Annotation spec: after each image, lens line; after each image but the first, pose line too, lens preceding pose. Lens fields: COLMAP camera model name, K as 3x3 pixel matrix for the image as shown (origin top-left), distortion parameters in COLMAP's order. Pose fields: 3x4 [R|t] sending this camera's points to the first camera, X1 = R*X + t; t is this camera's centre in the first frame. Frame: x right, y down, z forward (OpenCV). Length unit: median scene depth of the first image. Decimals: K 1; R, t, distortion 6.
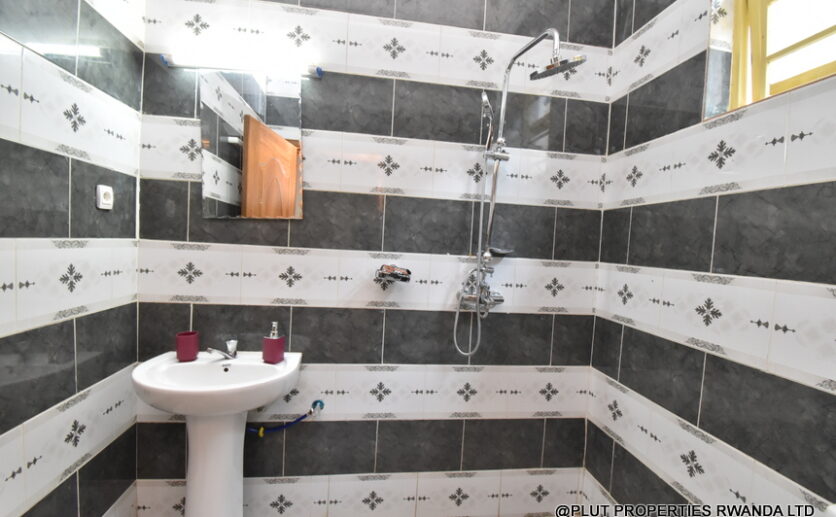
lens RADIAL K [[380.9, 0, 415.0], [0, 380.9, 258.9], [0, 0, 1]] dist [-0.016197, -0.003017]
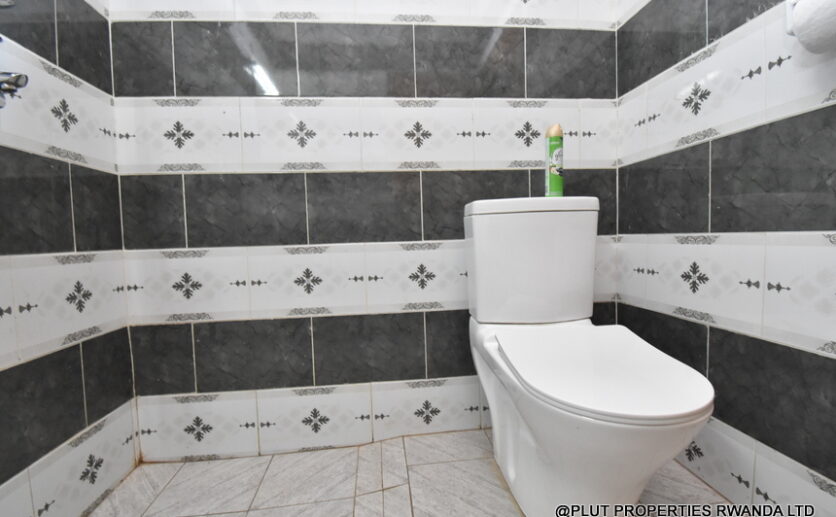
lens RADIAL K [[380.9, 0, 416.3], [0, 380.9, 258.4], [0, 0, 1]] dist [-0.016197, -0.003017]
pose [[0.029895, -0.117730, 0.992596, -0.232710], [0.070095, 0.990842, 0.115411, 0.288033], [-0.997092, 0.066125, 0.037874, 0.493333]]
